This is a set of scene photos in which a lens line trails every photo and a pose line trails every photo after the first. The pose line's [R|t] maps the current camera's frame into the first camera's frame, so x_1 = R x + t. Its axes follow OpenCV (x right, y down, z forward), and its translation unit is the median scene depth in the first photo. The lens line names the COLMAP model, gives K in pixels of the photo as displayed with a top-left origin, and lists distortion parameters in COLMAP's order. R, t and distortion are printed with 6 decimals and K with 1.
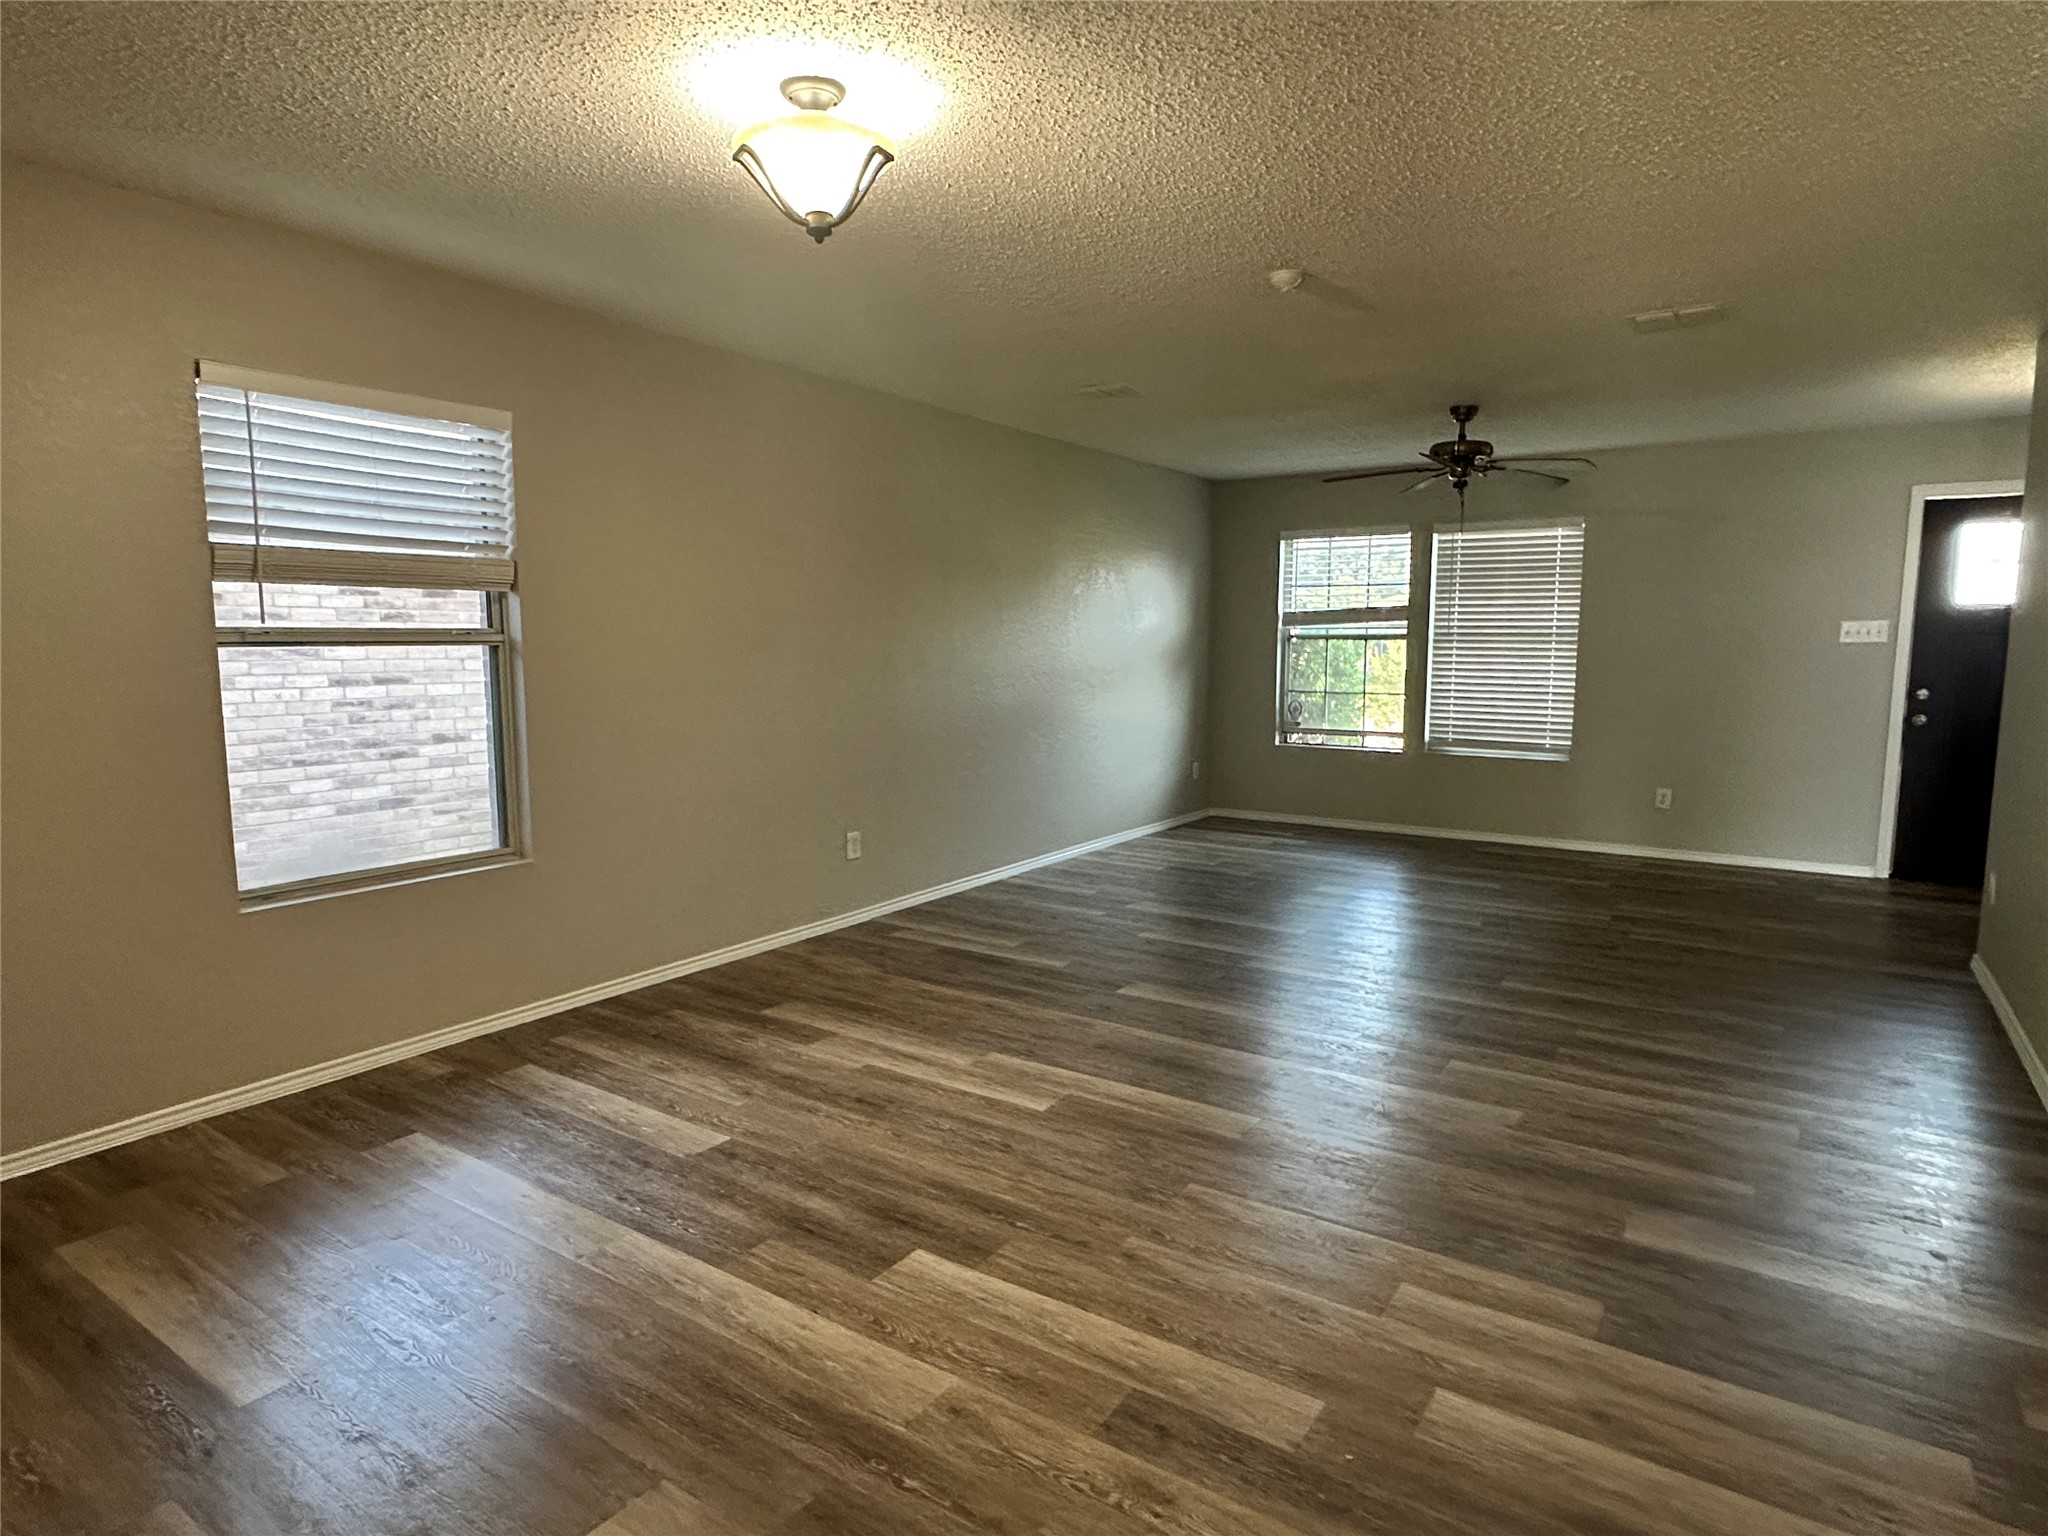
lens RADIAL K [[1148.2, 0, 1023.2], [0, 1148.2, 770.2], [0, 0, 1]] dist [0.005708, 0.002030]
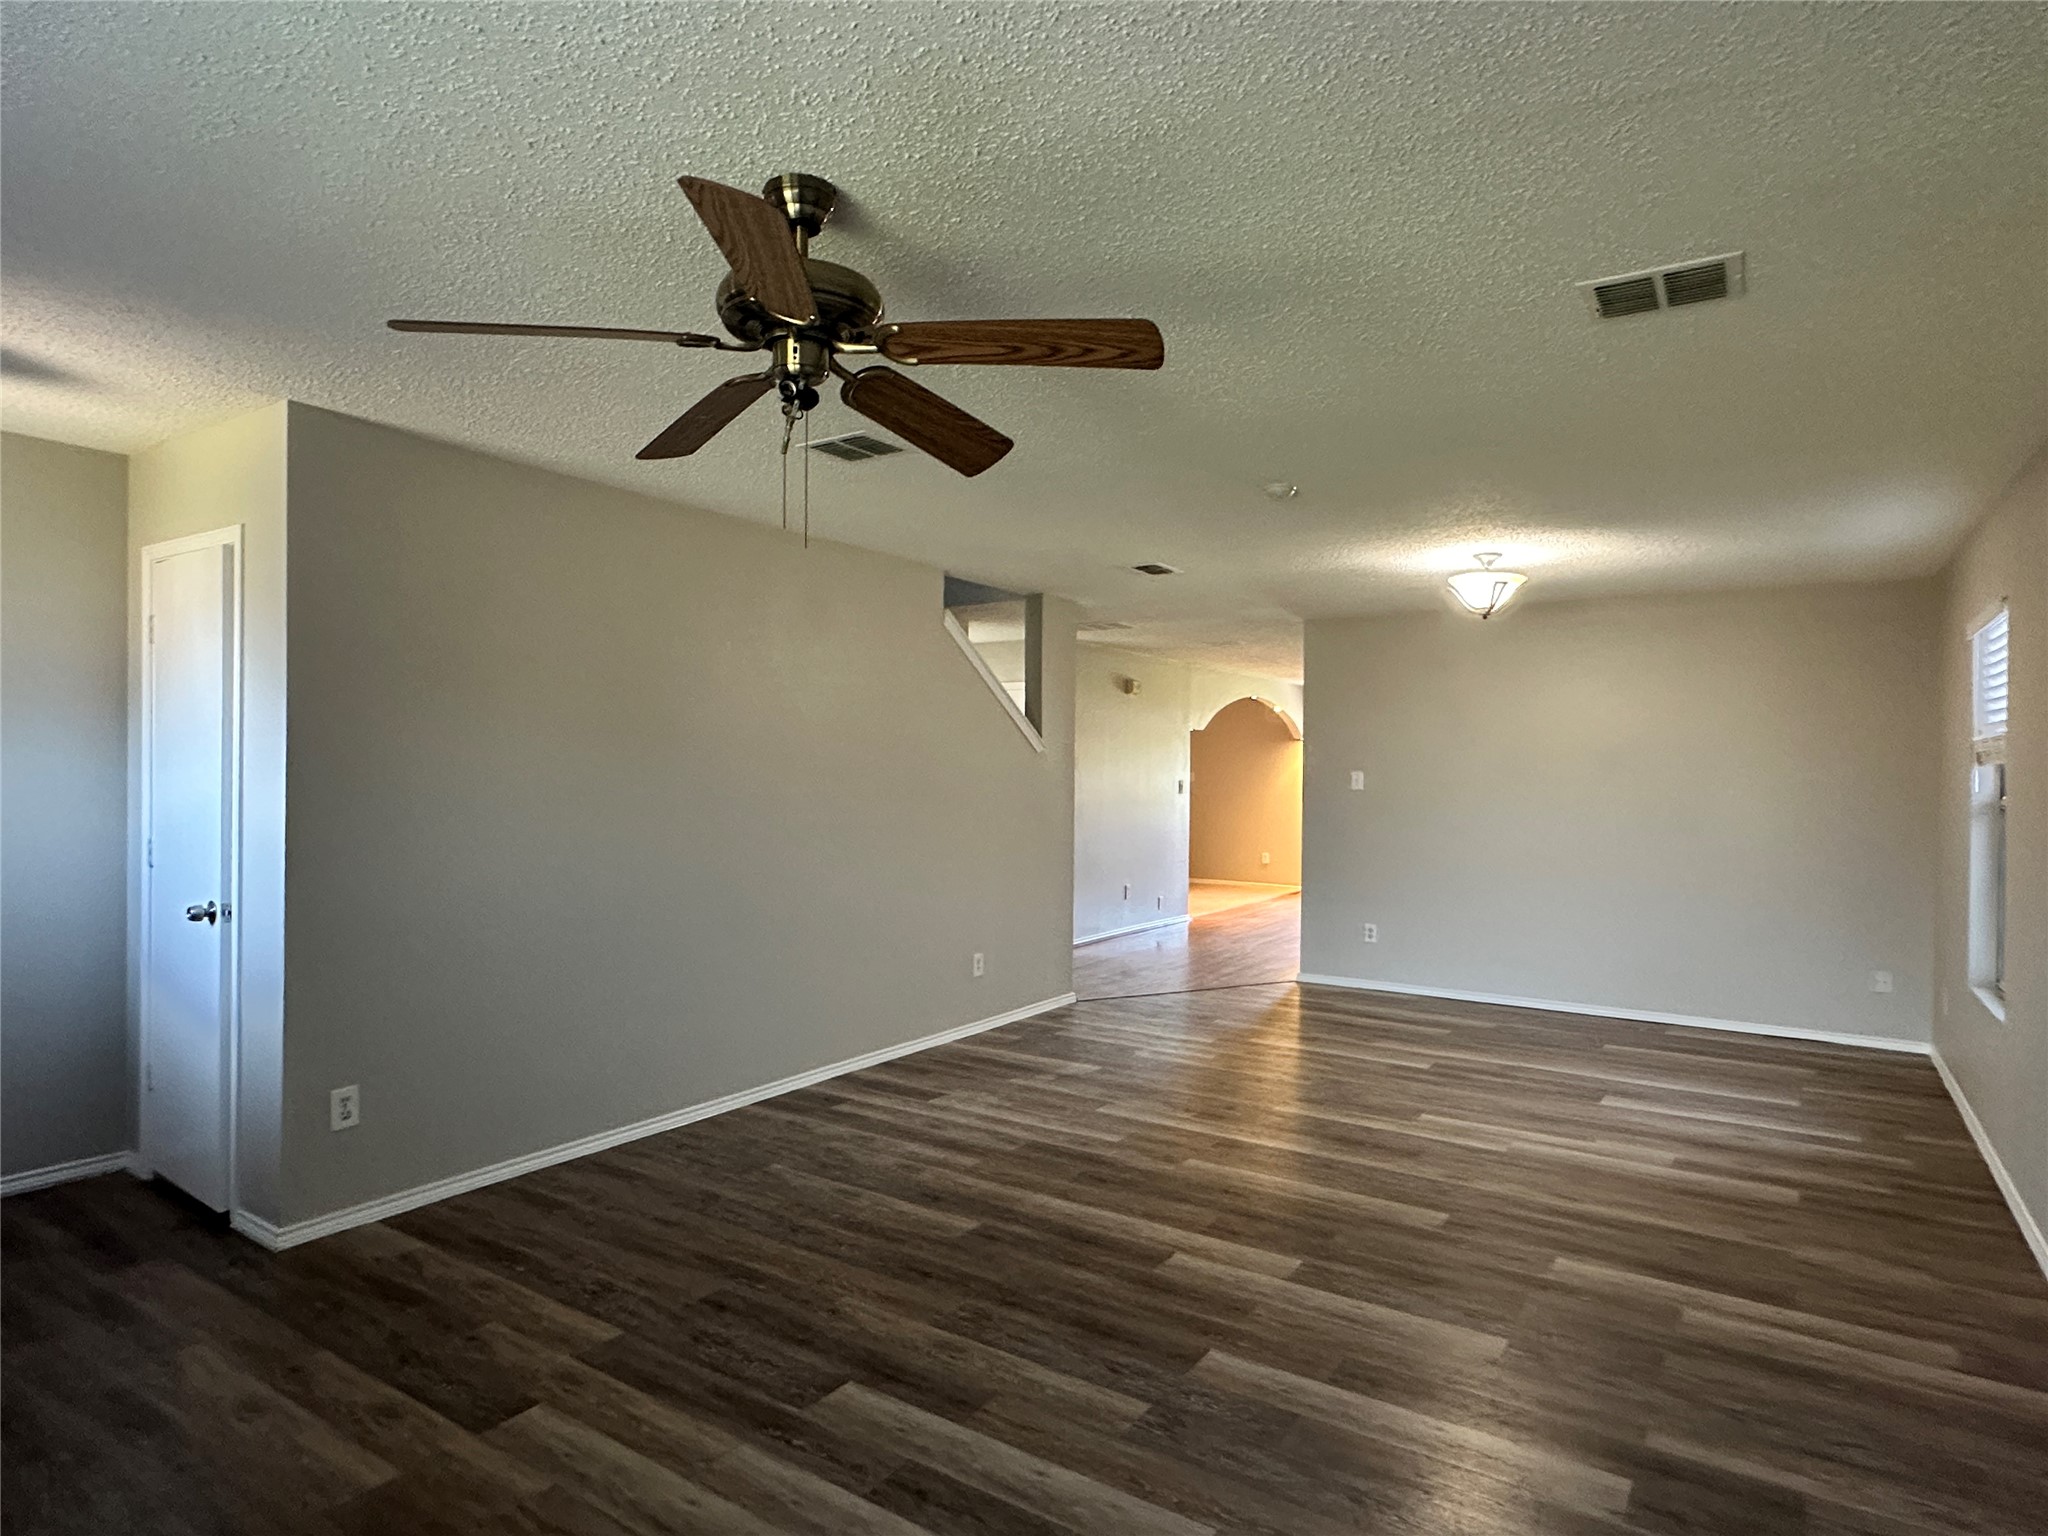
lens RADIAL K [[1148.2, 0, 1023.3], [0, 1148.2, 766.0], [0, 0, 1]] dist [0.005708, 0.002030]
pose [[-0.999878, -0.015589, 0.000013, 0.476522], [-0.015491, 0.993670, 0.111263, -0.271829], [-0.001748, 0.111249, -0.993791, 2.156554]]
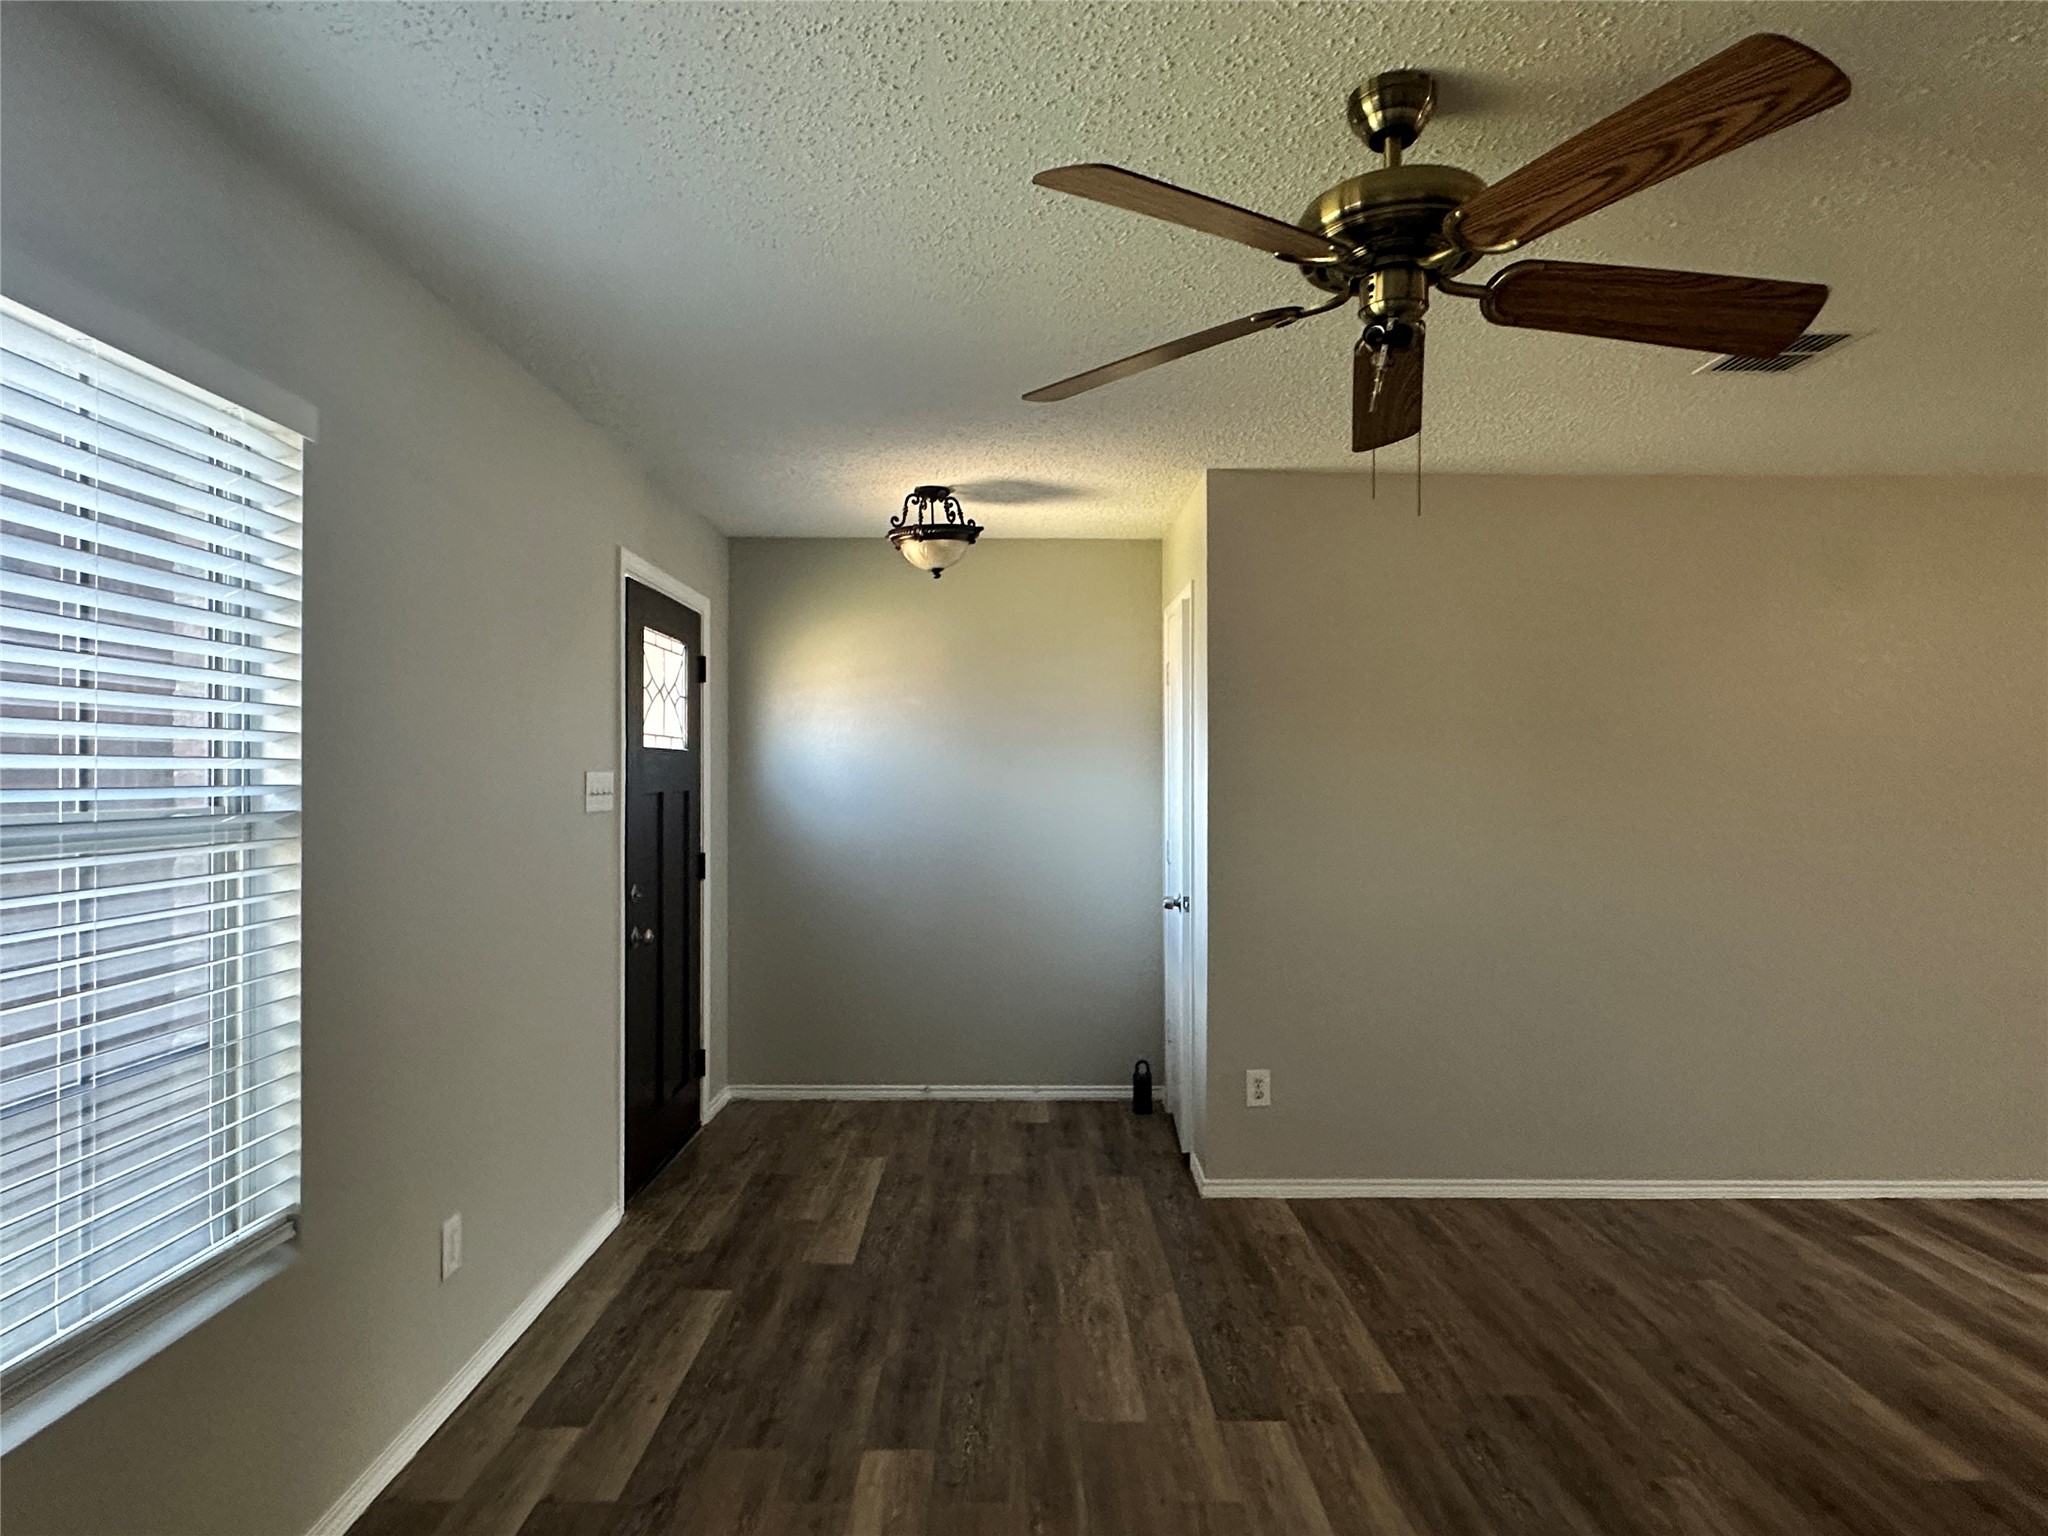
lens RADIAL K [[1148.2, 0, 1023.1], [0, 1148.2, 774.5], [0, 0, 1]] dist [0.005708, 0.002030]
pose [[-0.566754, -0.006345, 0.823863, 0.282304], [0.088372, 0.993733, 0.068447, -0.255504], [-0.819134, 0.111600, -0.562641, 1.983314]]
